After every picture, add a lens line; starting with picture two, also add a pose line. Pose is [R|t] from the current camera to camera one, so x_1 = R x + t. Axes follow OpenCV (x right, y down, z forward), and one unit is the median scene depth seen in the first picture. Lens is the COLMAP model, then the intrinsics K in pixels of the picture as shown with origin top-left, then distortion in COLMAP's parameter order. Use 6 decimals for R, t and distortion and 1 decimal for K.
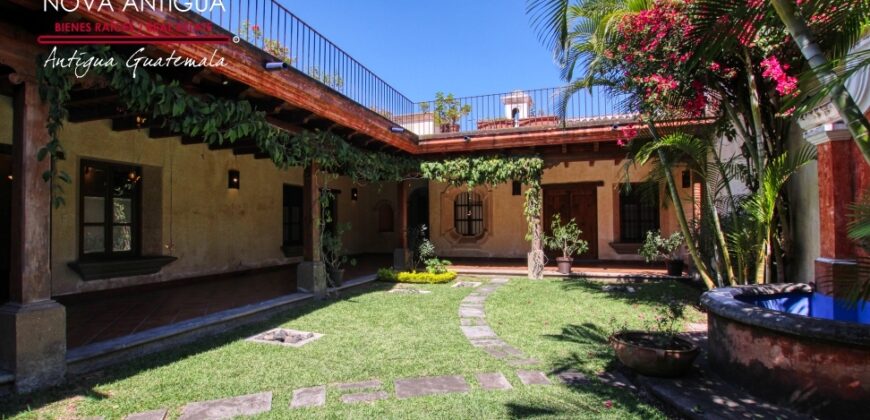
lens RADIAL K [[405.0, 0, 440.7], [0, 405.0, 211.8], [0, 0, 1]] dist [-0.035043, 0.006601]
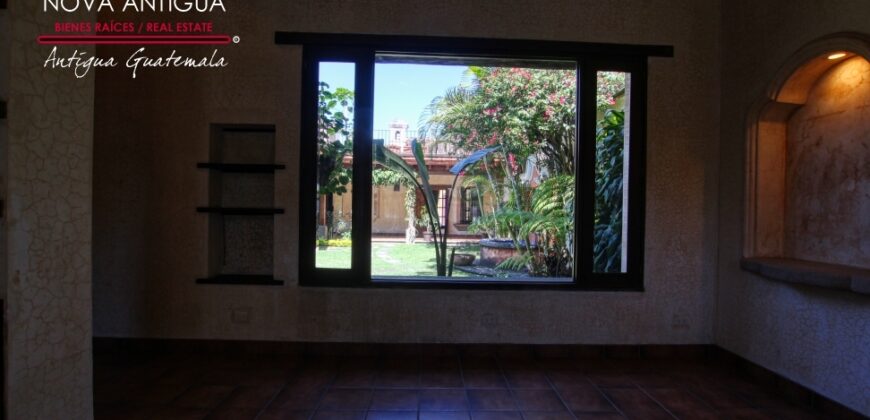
lens RADIAL K [[405.0, 0, 431.5], [0, 405.0, 214.1], [0, 0, 1]] dist [-0.035043, 0.006601]
pose [[0.947722, 0.021389, 0.318379, -0.221470], [-0.035703, 0.998594, 0.039191, -0.027716], [-0.317093, -0.048510, 0.947153, -0.613137]]
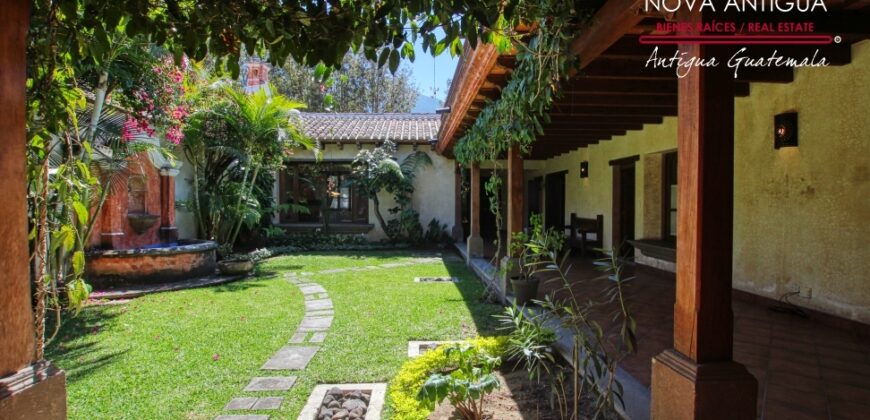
lens RADIAL K [[405.0, 0, 436.0], [0, 405.0, 208.4], [0, 0, 1]] dist [-0.035043, 0.006601]
pose [[-0.928903, 0.011029, -0.370159, 0.114728], [0.016945, 0.999775, -0.012735, 0.022509], [0.369936, -0.018101, -0.928881, 1.342366]]
